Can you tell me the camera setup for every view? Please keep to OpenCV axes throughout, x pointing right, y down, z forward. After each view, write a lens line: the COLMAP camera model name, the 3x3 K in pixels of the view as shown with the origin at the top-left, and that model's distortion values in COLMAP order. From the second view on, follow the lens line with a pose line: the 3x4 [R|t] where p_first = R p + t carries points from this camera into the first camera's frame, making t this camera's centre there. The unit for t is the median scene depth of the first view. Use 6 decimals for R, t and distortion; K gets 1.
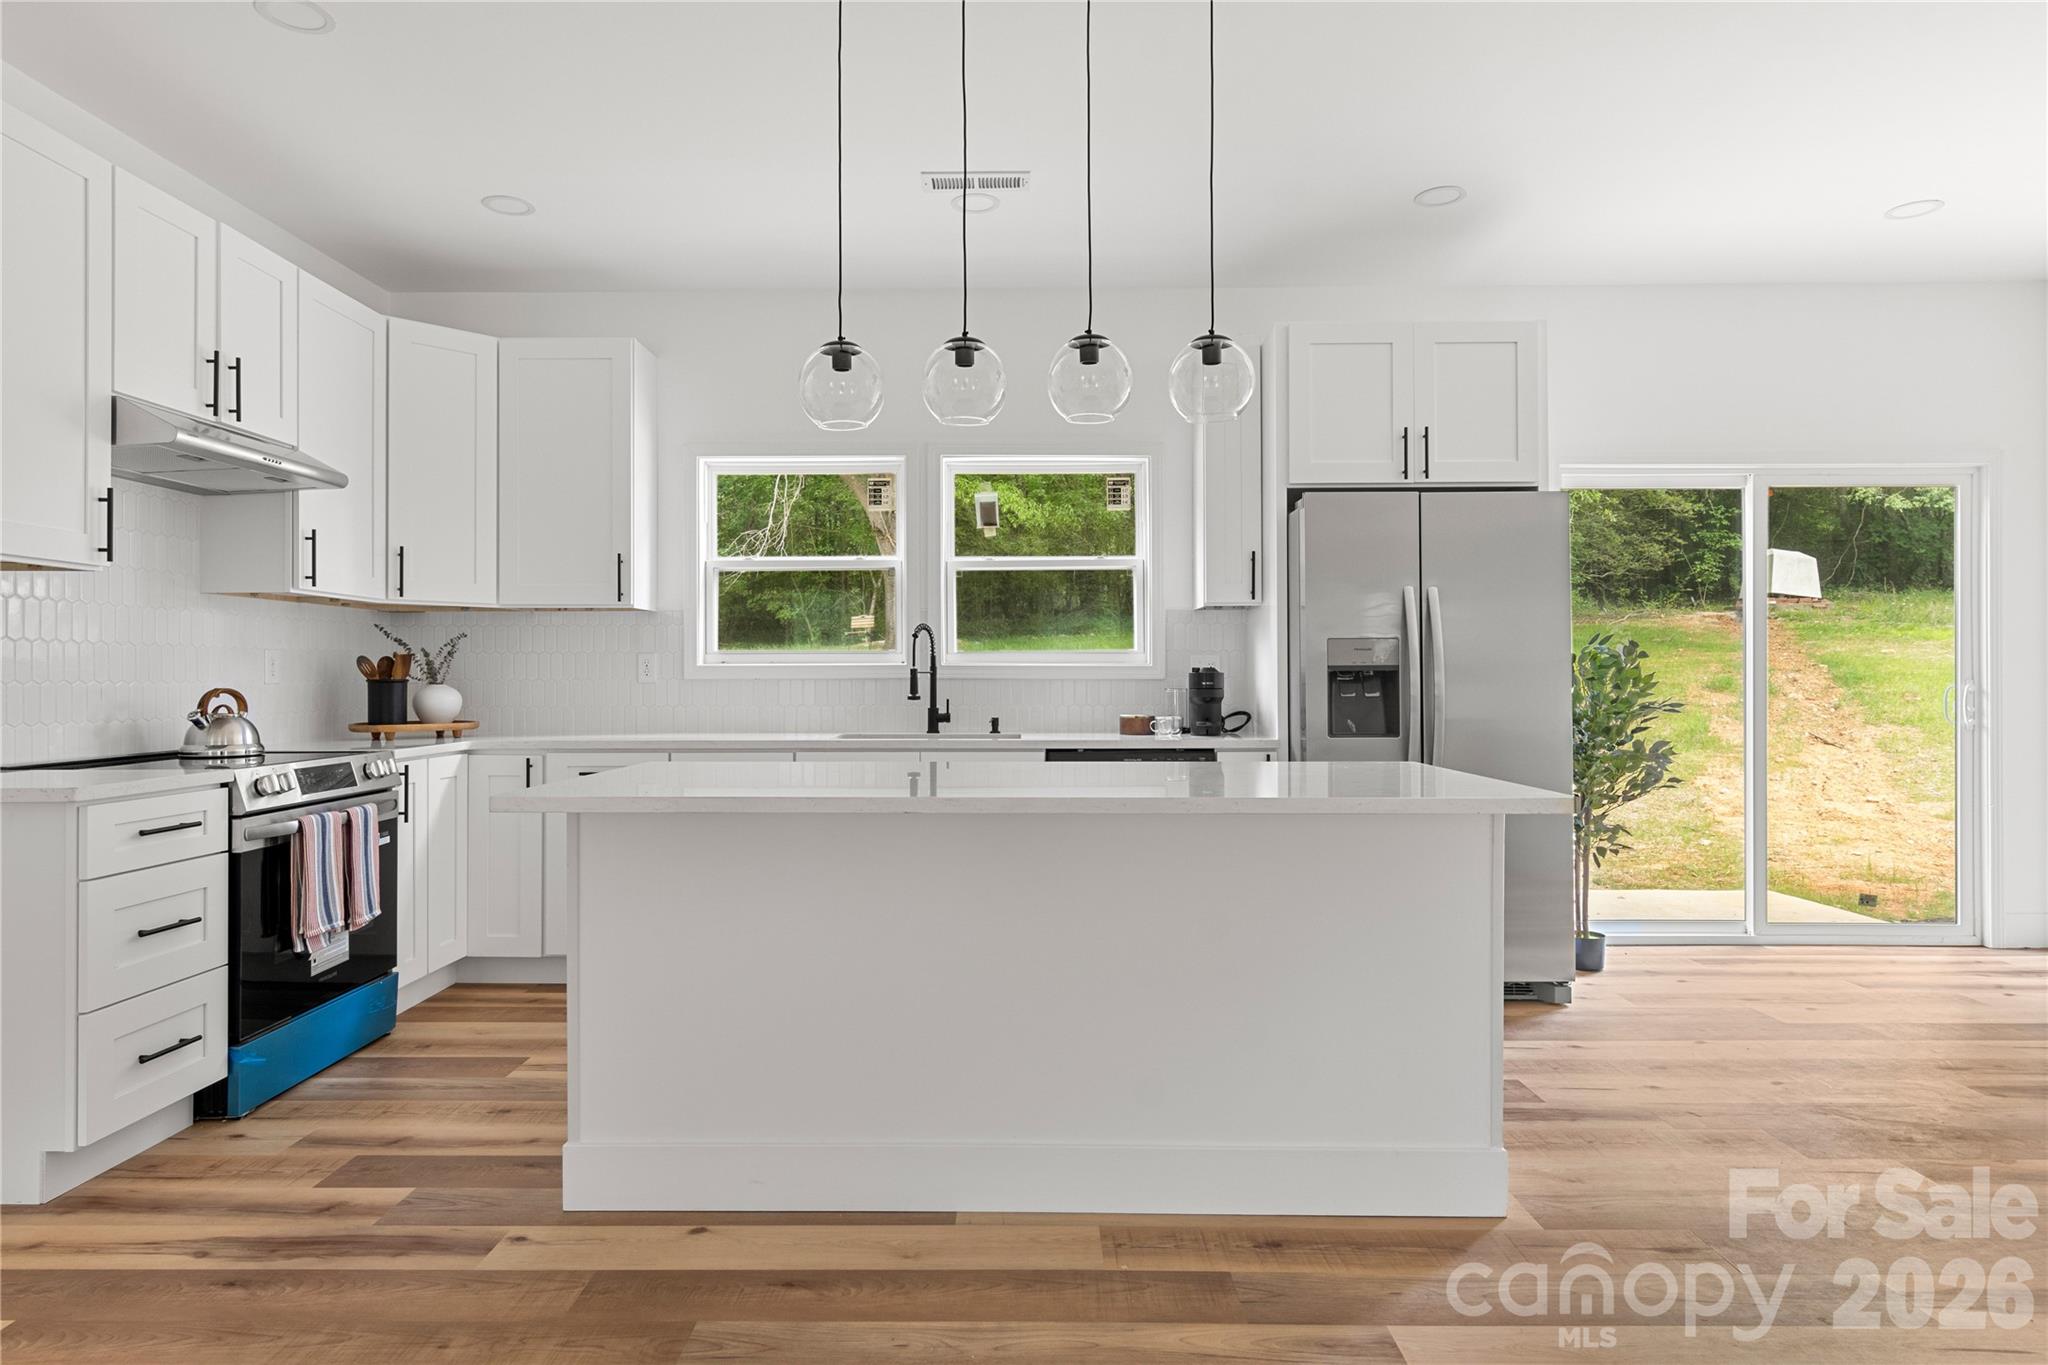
lens RADIAL K [[1173.7, 0, 1003.1], [0, 1173.7, 664.3], [0, 0, 1]] dist [-0.000141, -0.000270]
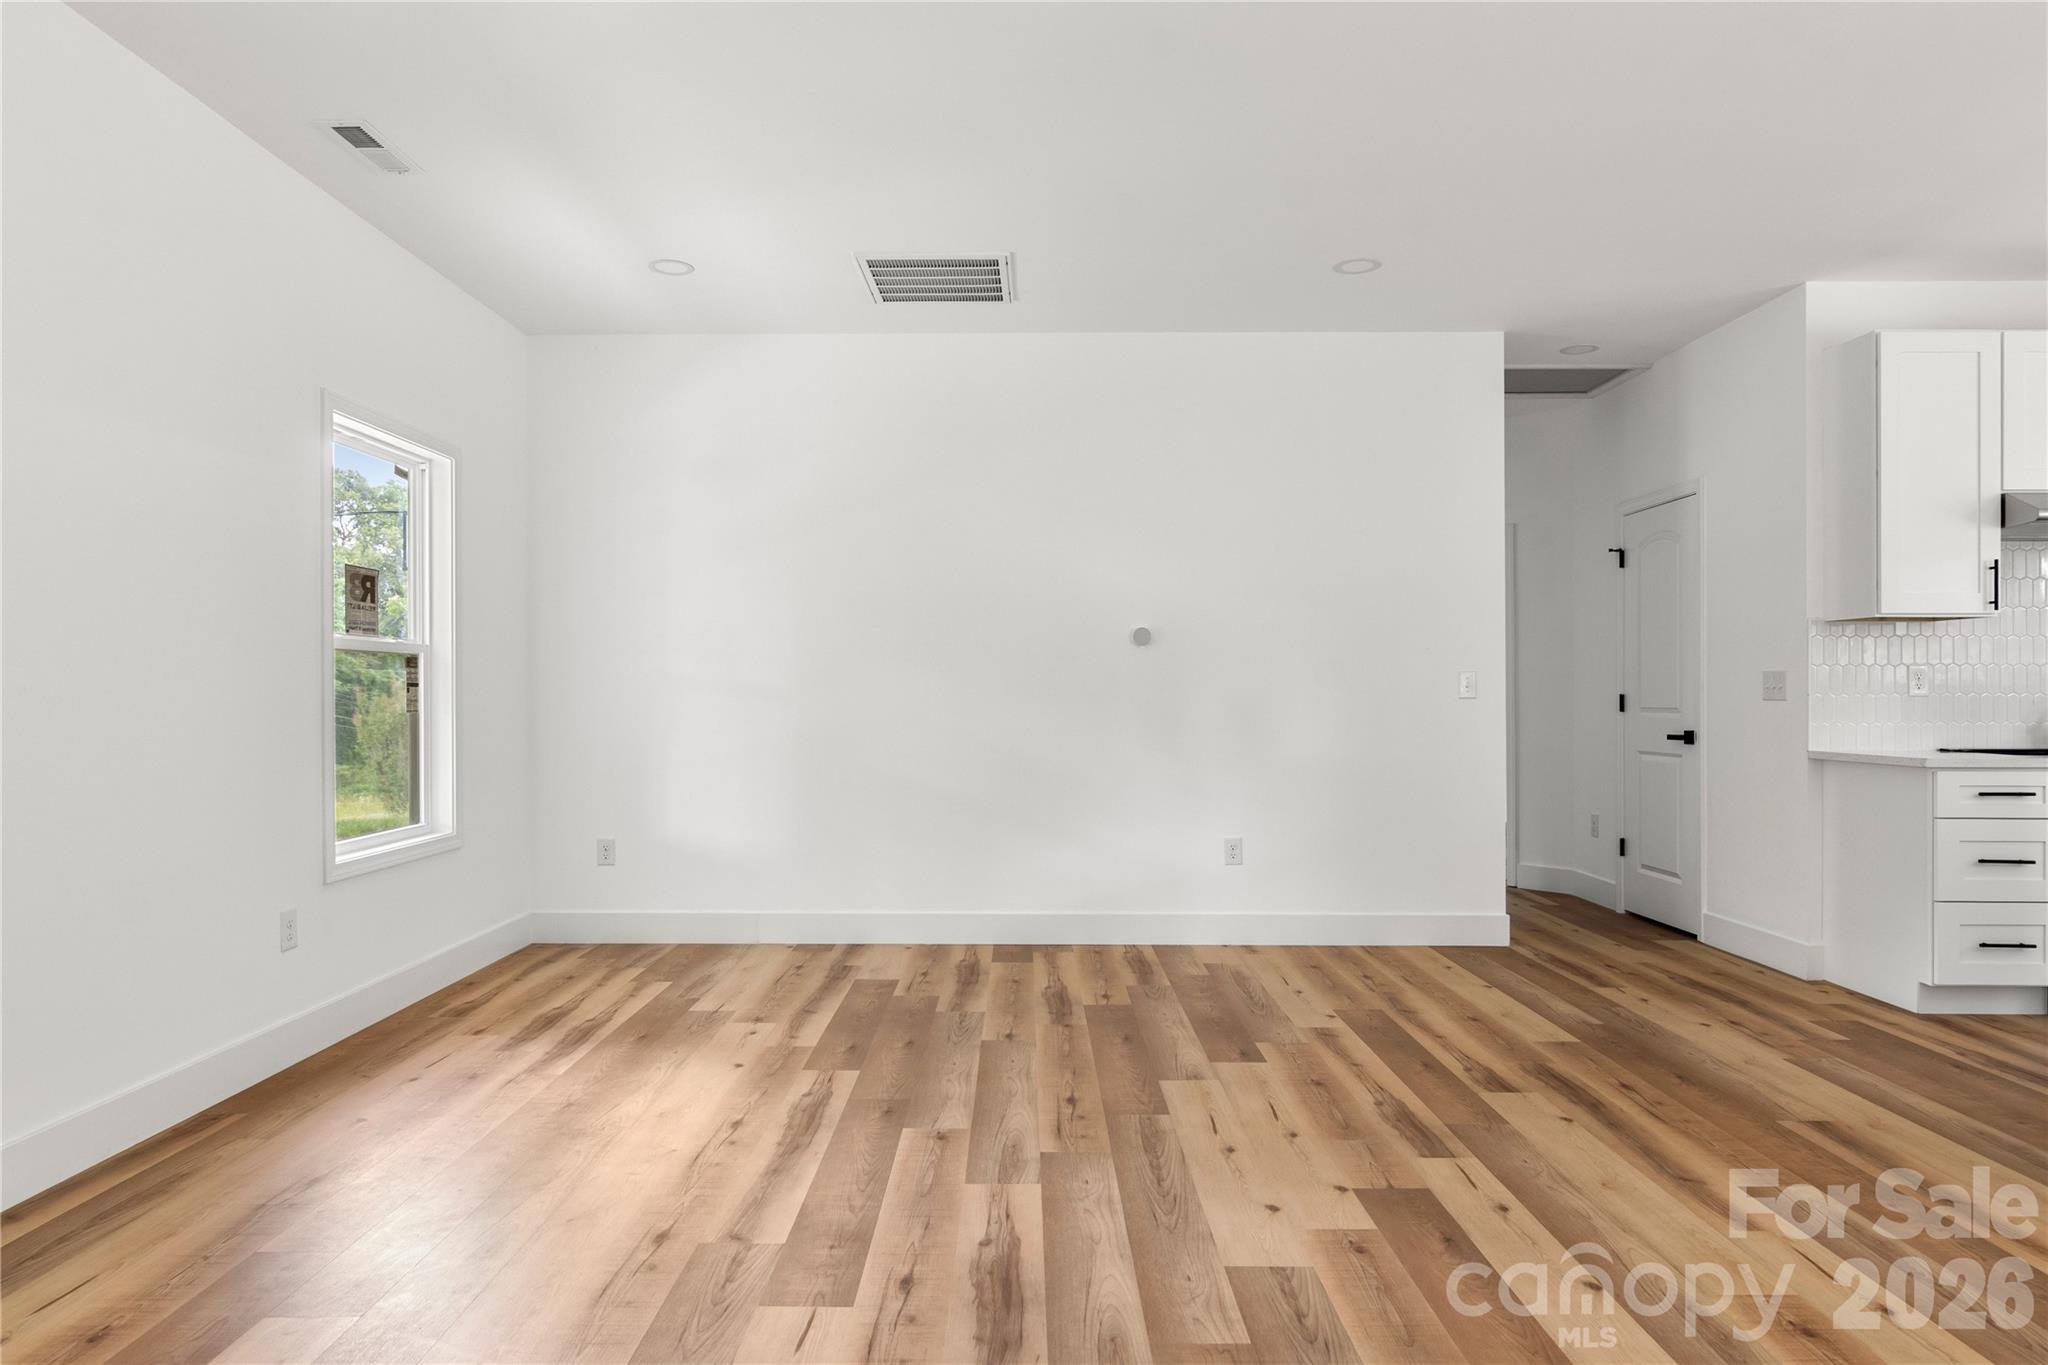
lens RADIAL K [[1252.3, 0, 1027.6], [0, 1252.3, 704.1], [0, 0, 1]] dist [0.001553, 0.003206]
pose [[0.014013, 0.009487, -0.999857, 0.531547], [0.011461, 0.999888, 0.009648, -0.000297], [0.999836, -0.011594, 0.013902, -0.150037]]
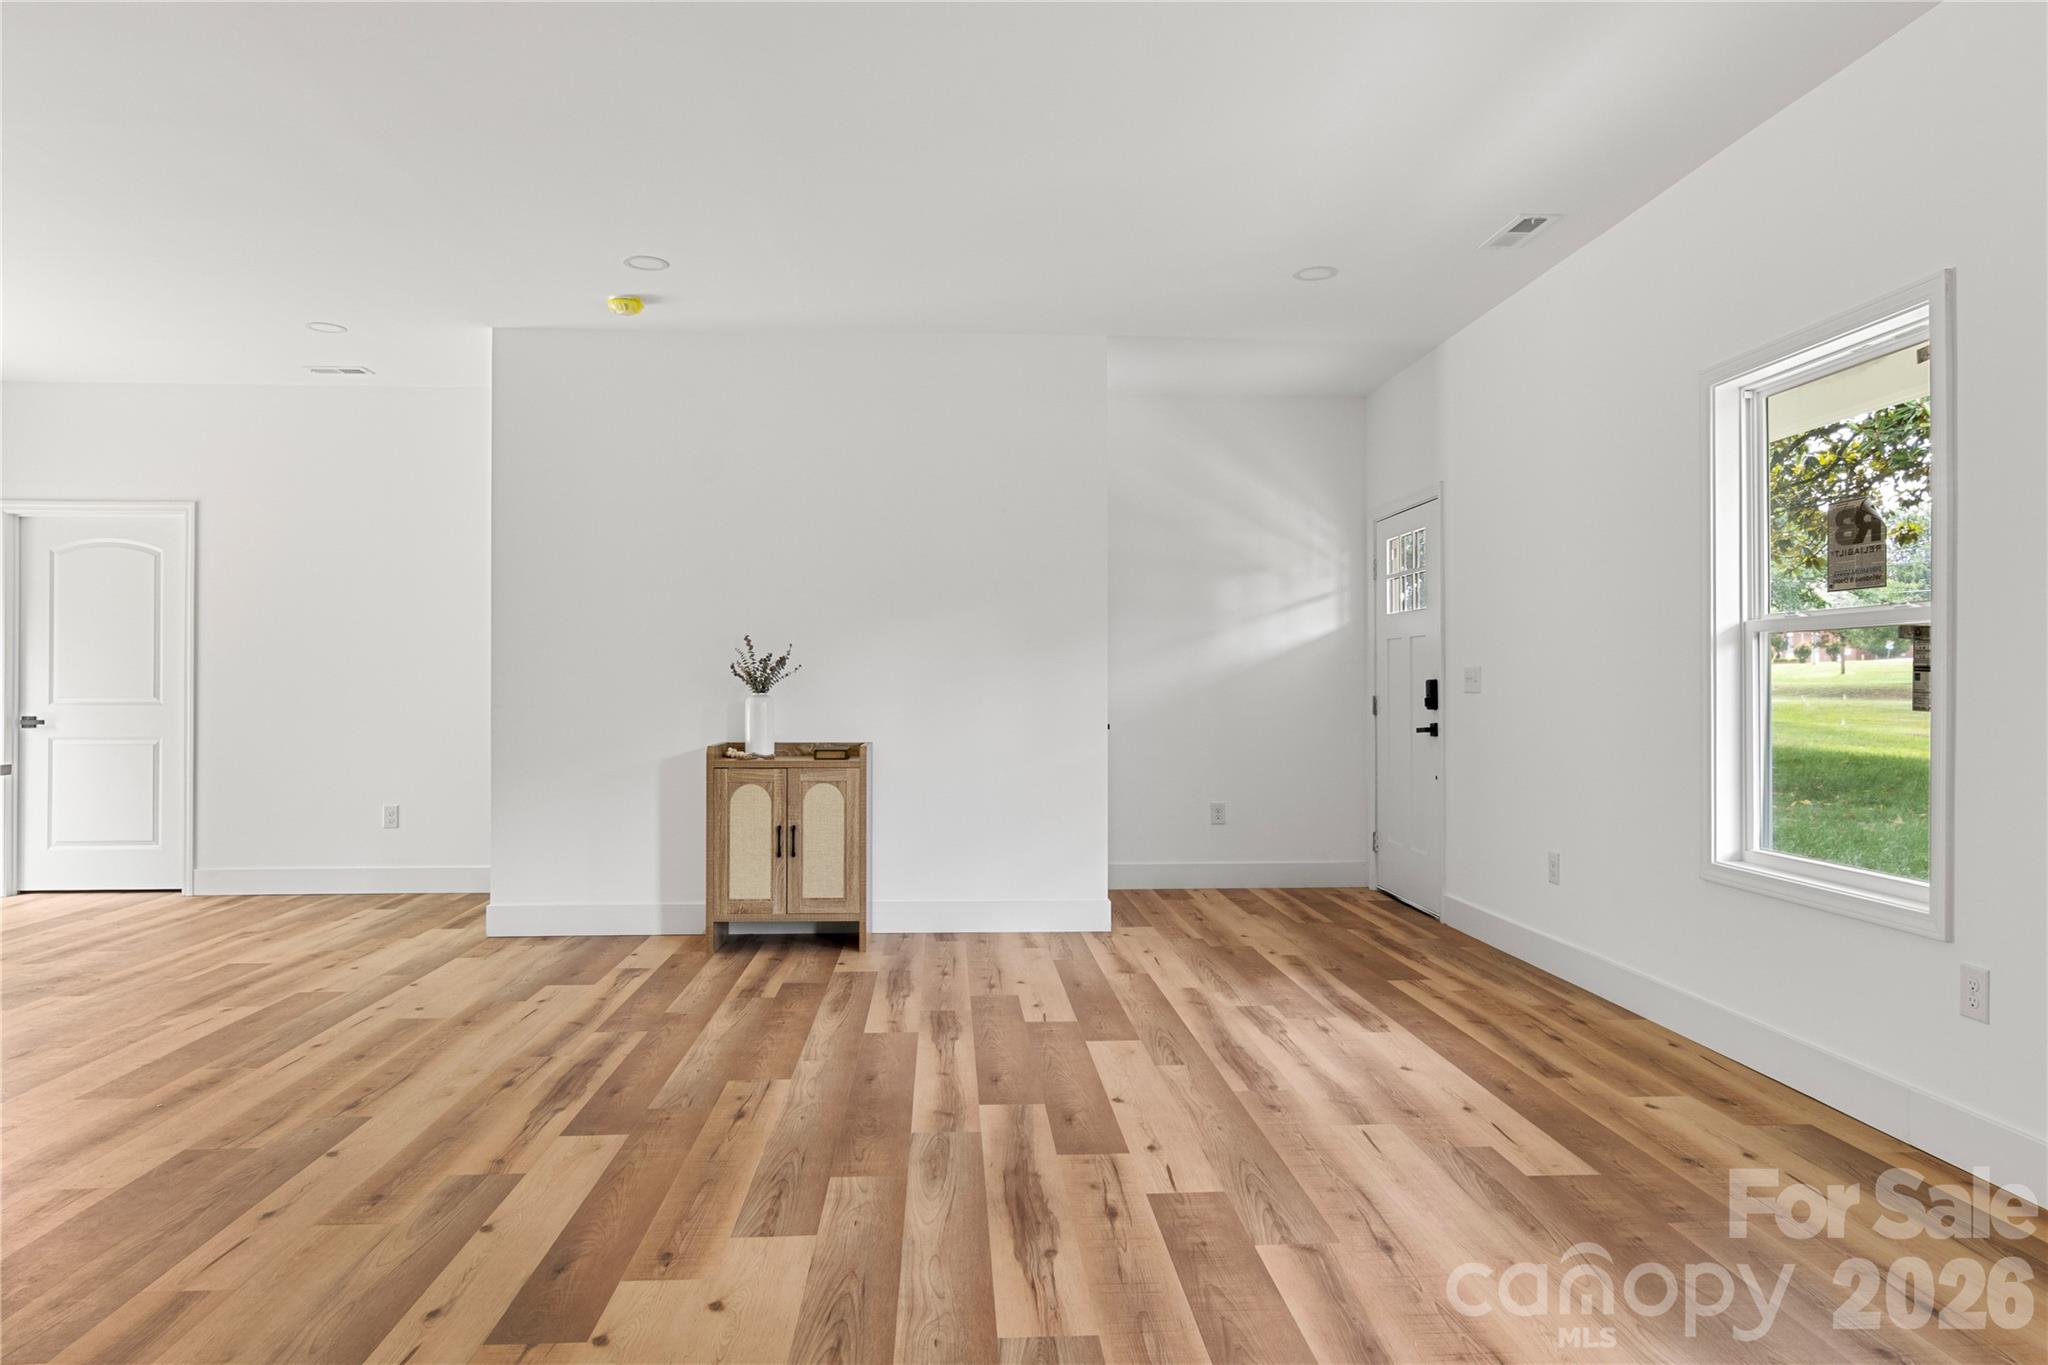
lens RADIAL K [[1252.3, 0, 996.2], [0, 1252.3, 696.4], [0, 0, 1]] dist [0.001553, 0.003206]
pose [[-0.050757, -0.008711, 0.998673, -0.620196], [-0.007150, 0.999940, 0.008359, 0.000651], [-0.998685, -0.006716, -0.050816, -0.109249]]
